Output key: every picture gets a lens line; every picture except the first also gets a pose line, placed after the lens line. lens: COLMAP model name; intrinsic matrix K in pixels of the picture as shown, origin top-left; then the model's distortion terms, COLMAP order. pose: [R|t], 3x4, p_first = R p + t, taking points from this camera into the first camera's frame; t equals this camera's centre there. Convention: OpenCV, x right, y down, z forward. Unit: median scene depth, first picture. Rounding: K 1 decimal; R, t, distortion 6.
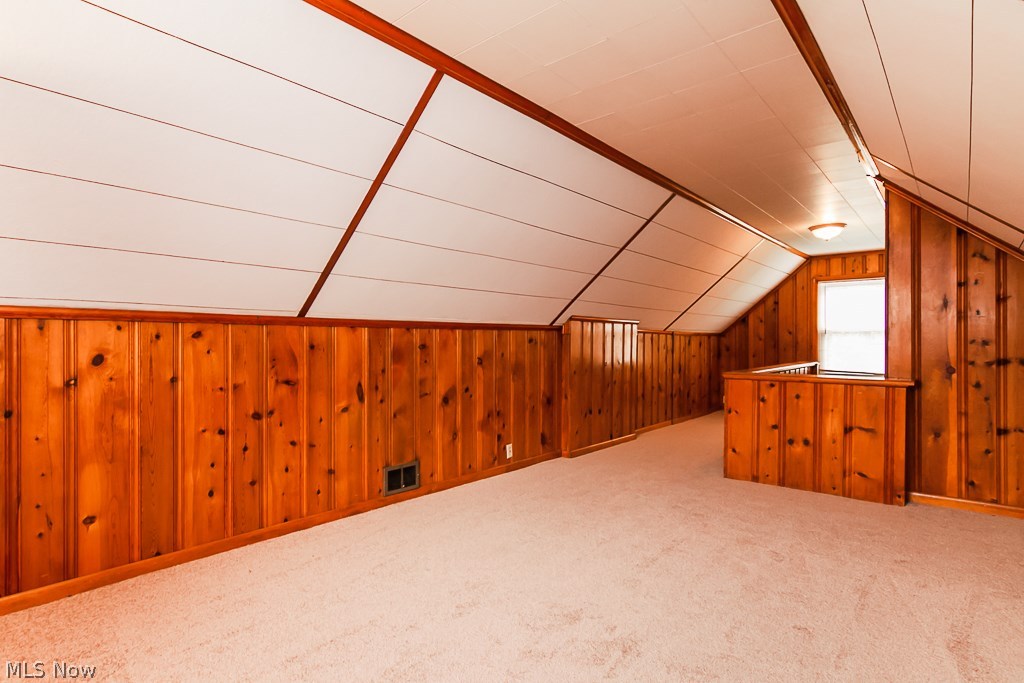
lens RADIAL K [[529.0, 0, 485.4], [0, 529.0, 341.3], [0, 0, 1]] dist [-0.000047, 0.000122]
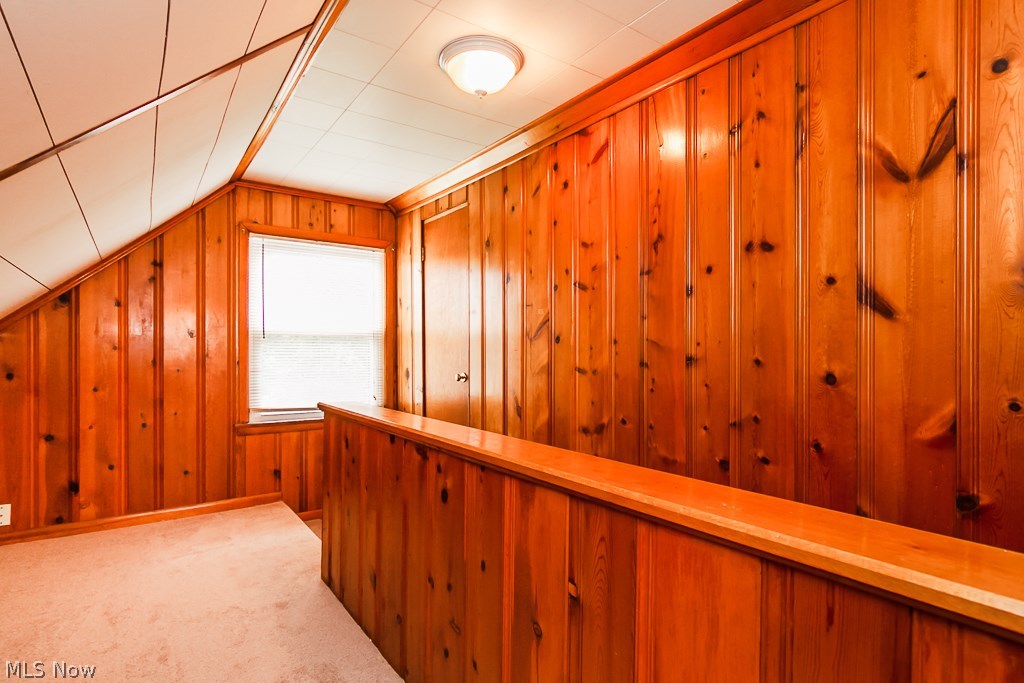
lens RADIAL K [[522.5, 0, 512.0], [0, 522.5, 341.5], [0, 0, 1]] dist [0.000075, 0.000182]
pose [[0.213358, 0.016655, 0.976832, 0.391939], [-0.002413, 0.999861, -0.016520, -0.005335], [-0.976971, 0.001168, 0.213368, 1.267940]]
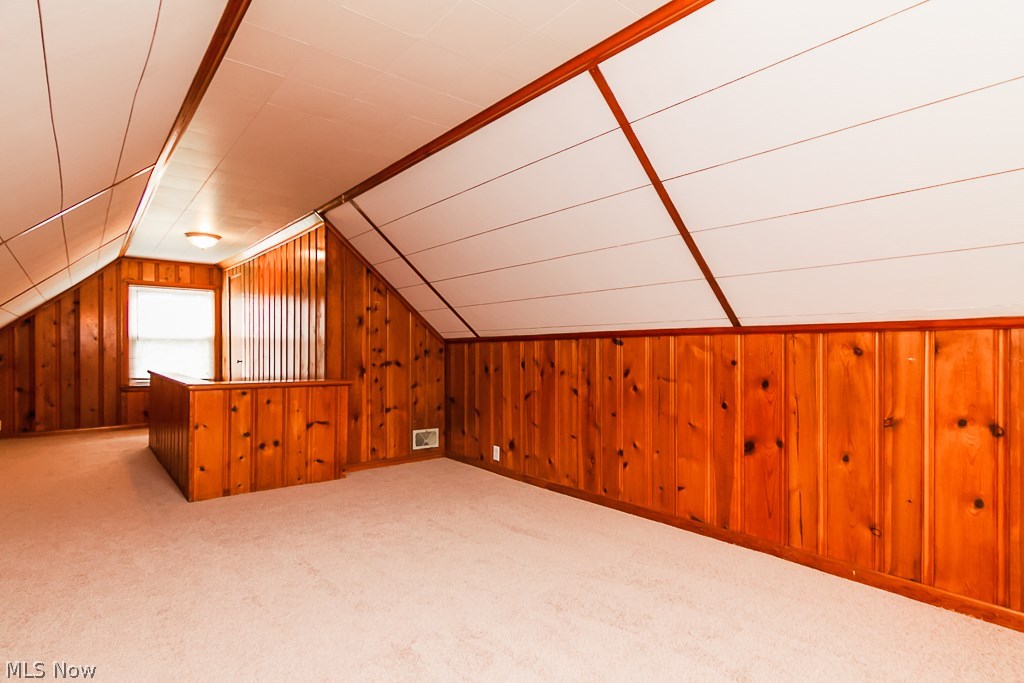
lens RADIAL K [[527.2, 0, 514.9], [0, 527.2, 346.6], [0, 0, 1]] dist [0.000731, 0.000046]
pose [[0.151525, 0.006186, 0.988434, -0.370271], [-0.004759, 0.999973, -0.005529, -0.001946], [-0.988442, -0.003866, 0.151550, 0.353726]]
